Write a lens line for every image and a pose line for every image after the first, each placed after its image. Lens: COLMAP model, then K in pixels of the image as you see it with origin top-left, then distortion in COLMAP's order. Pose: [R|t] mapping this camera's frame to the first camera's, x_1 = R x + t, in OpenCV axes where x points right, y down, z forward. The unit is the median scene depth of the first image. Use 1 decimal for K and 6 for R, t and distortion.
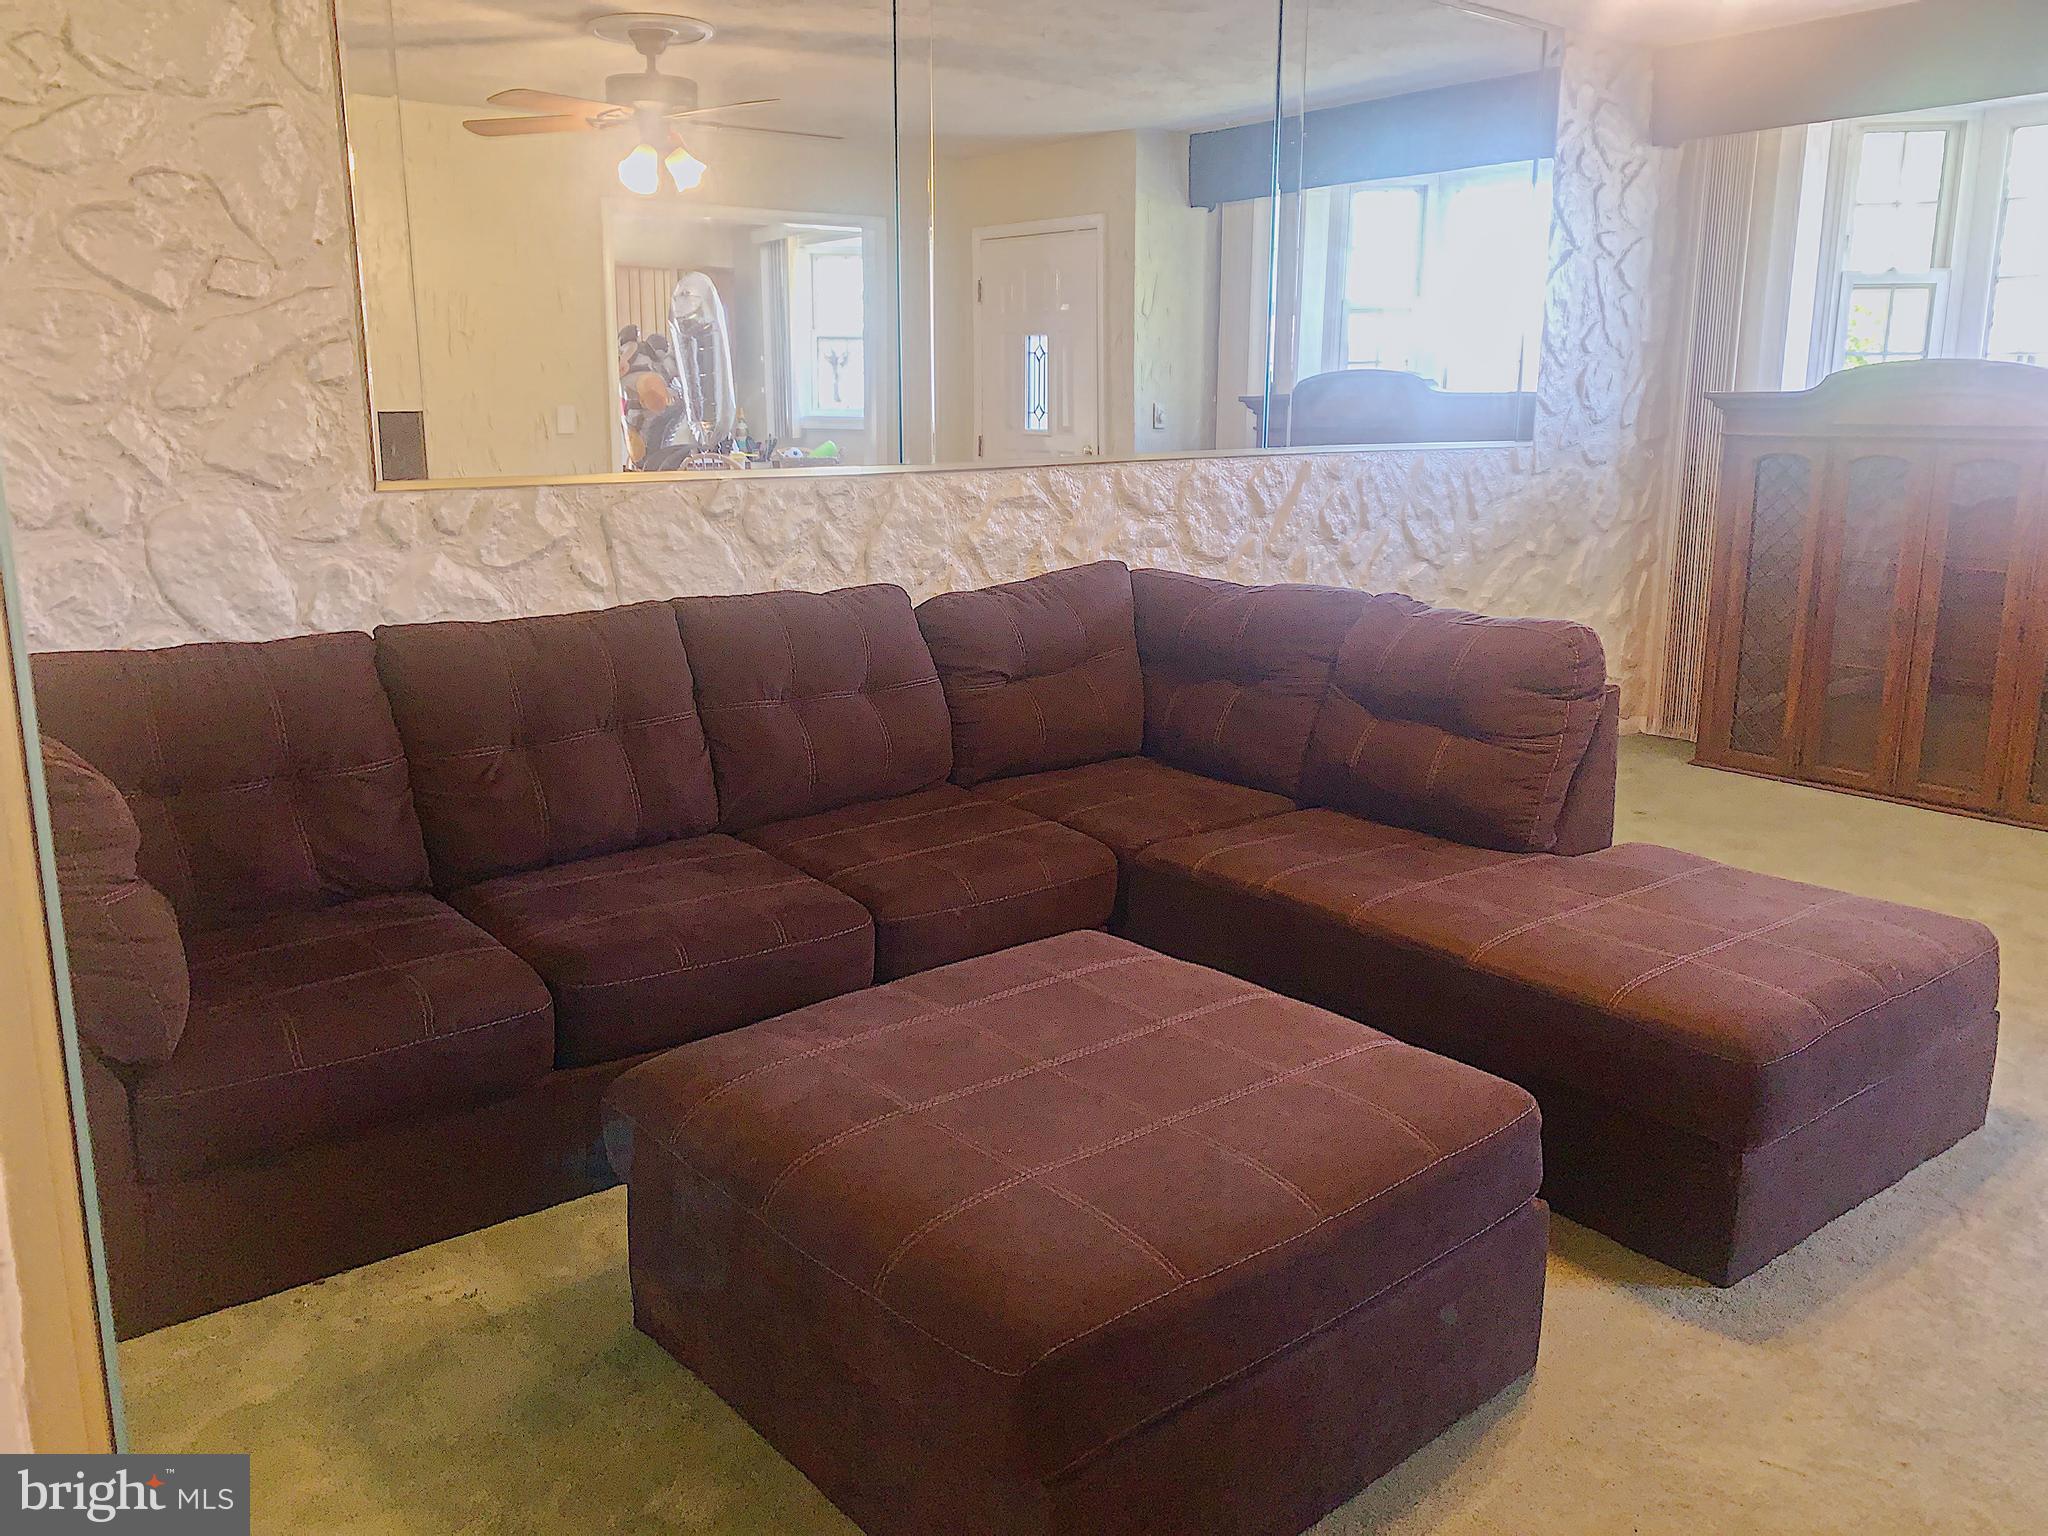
lens RADIAL K [[1566.6, 0, 1026.4], [0, 1566.6, 774.6], [0, 0, 1]] dist [0.043792, -0.042555]
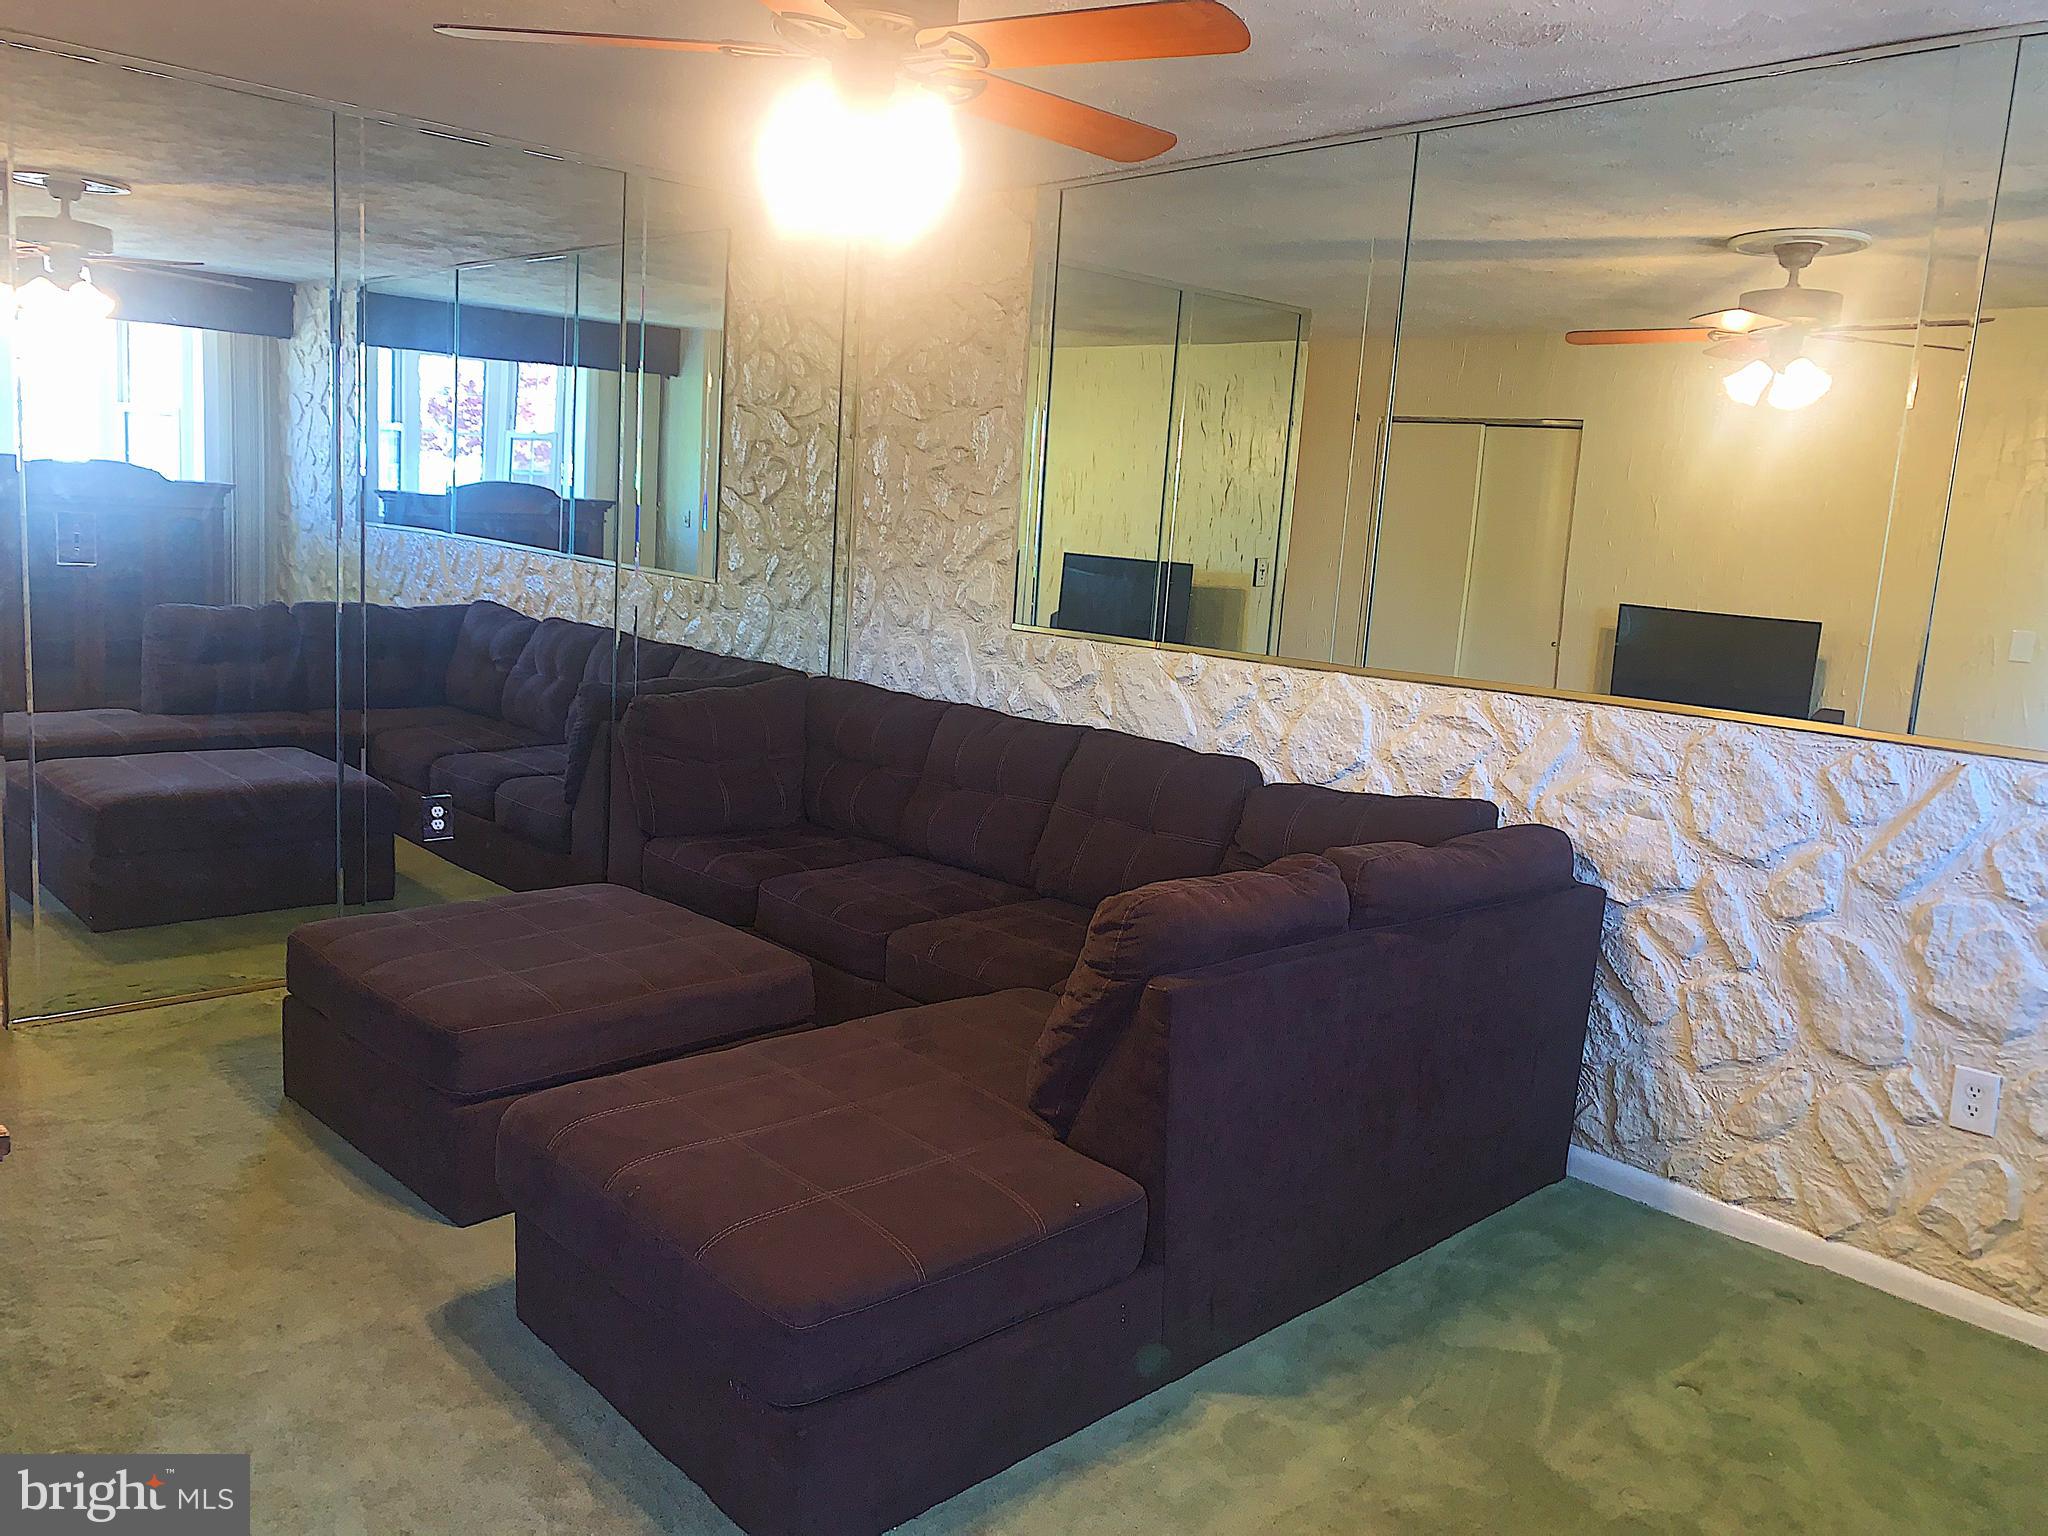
lens RADIAL K [[1566.6, 0, 1025.3], [0, 1566.6, 755.9], [0, 0, 1]] dist [0.043792, -0.042555]
pose [[0.063259, 0.155690, -0.985778, 0.917356], [-0.288523, 0.948431, 0.131276, -0.205695], [0.955381, 0.276115, 0.104917, 0.666496]]
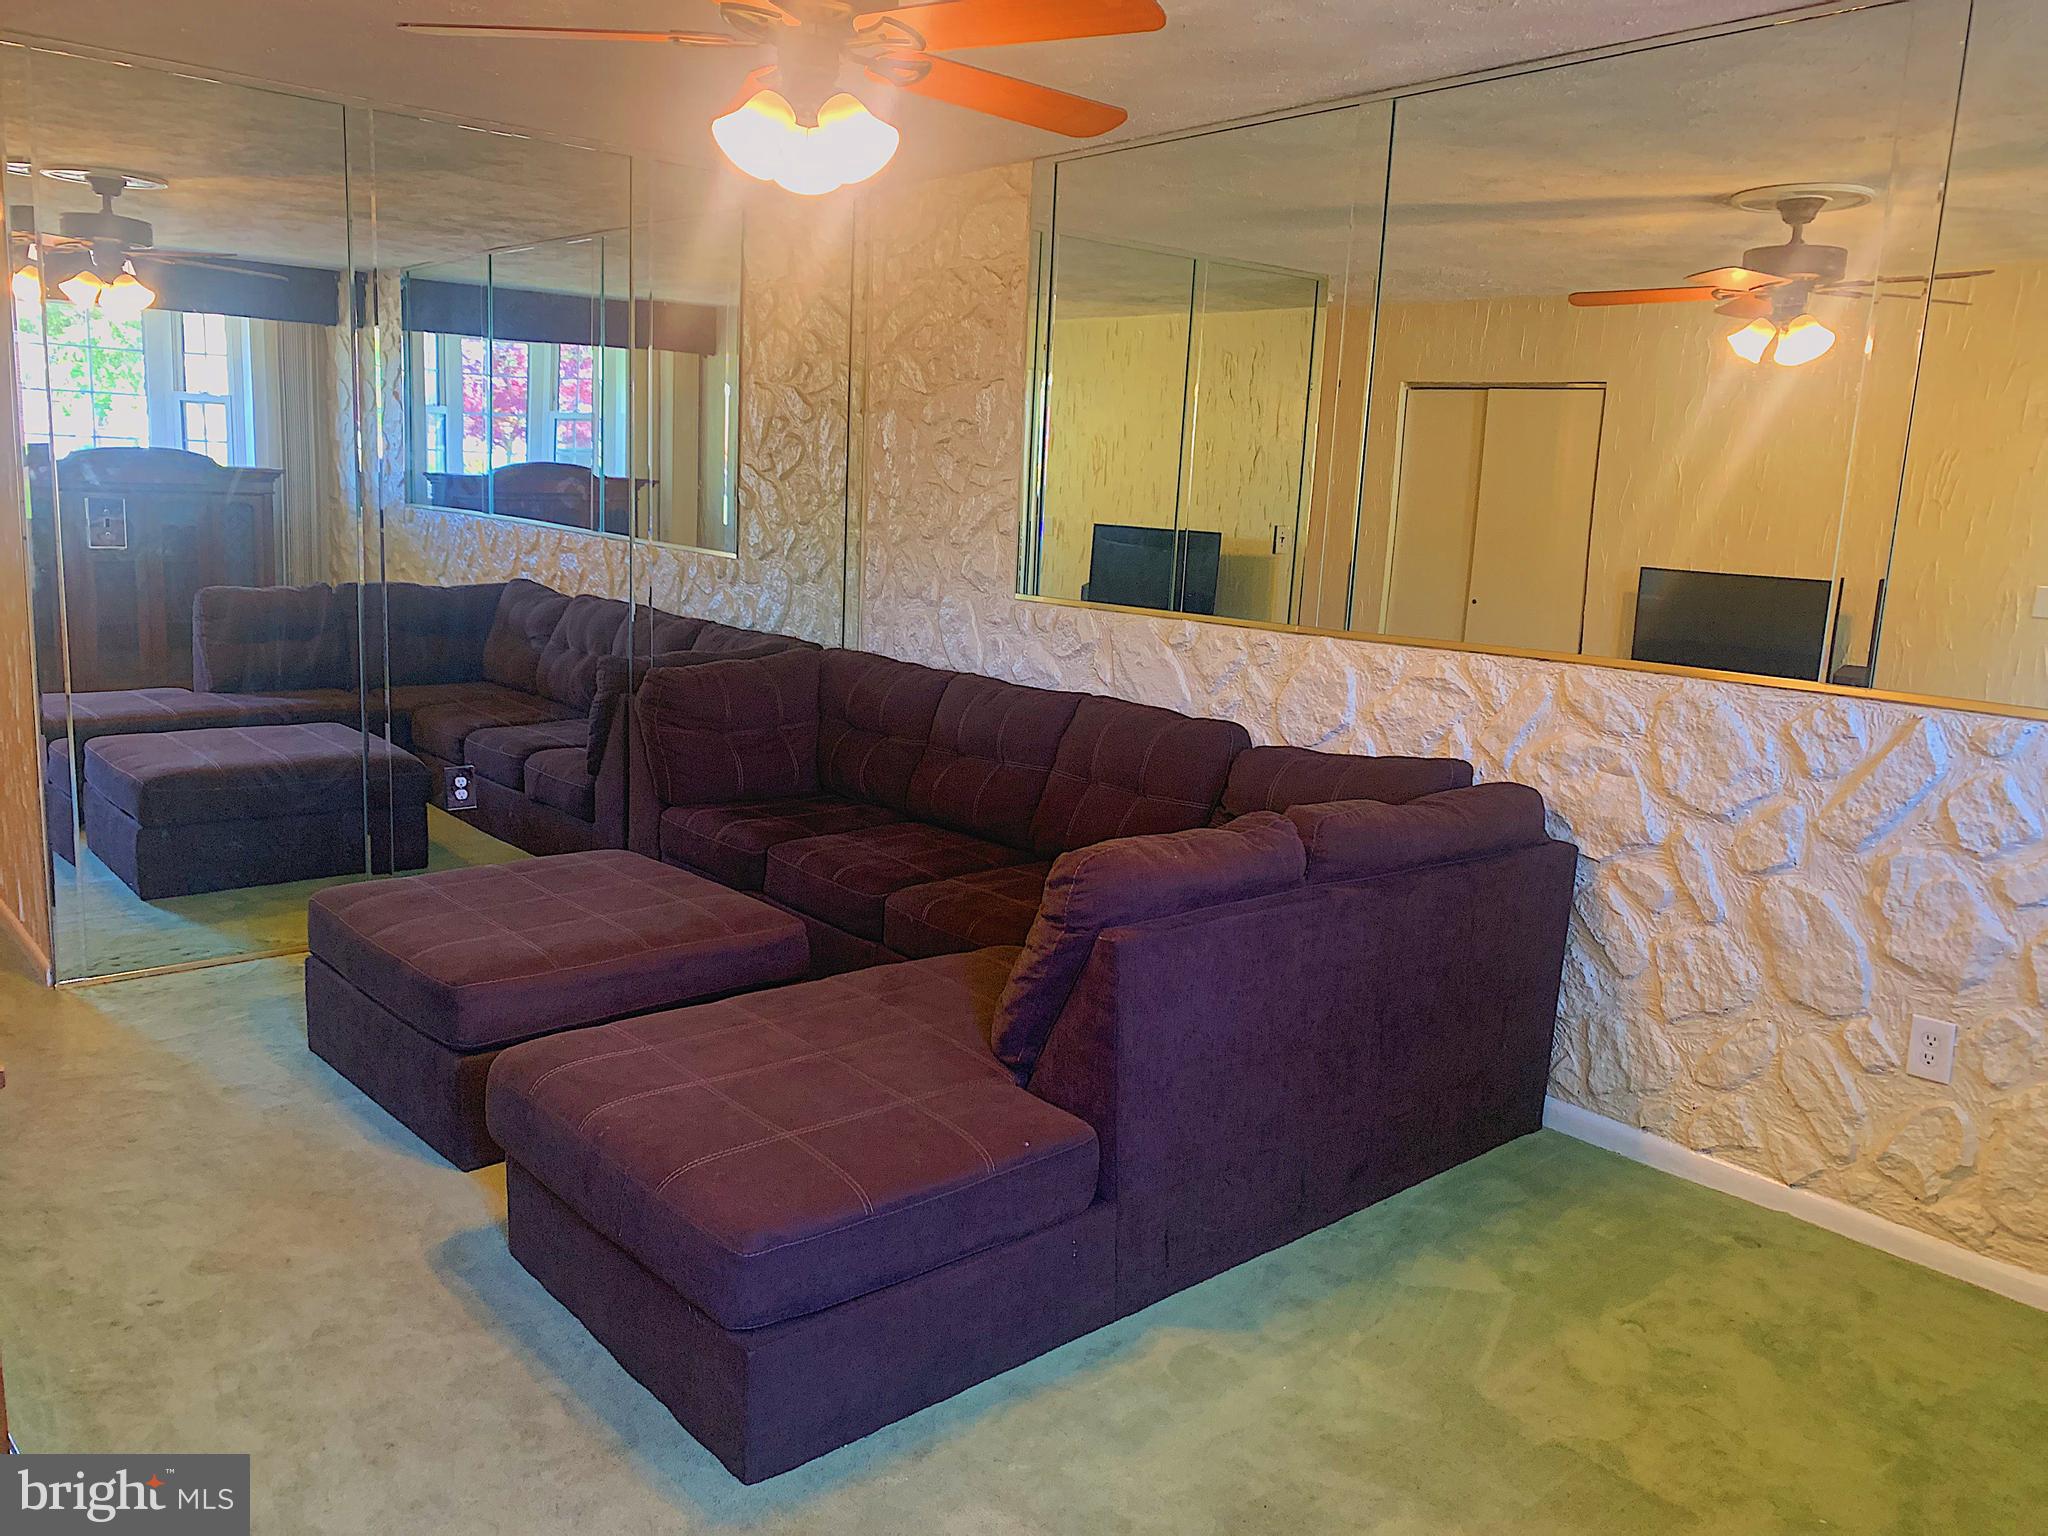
lens RADIAL K [[1566.6, 0, 1024.7], [0, 1566.6, 763.0], [0, 0, 1]] dist [0.043792, -0.042555]
pose [[0.024298, 0.175966, -0.984096, 0.945026], [-0.273386, 0.948033, 0.162768, -0.217056], [0.961597, 0.265083, 0.071142, 0.710905]]
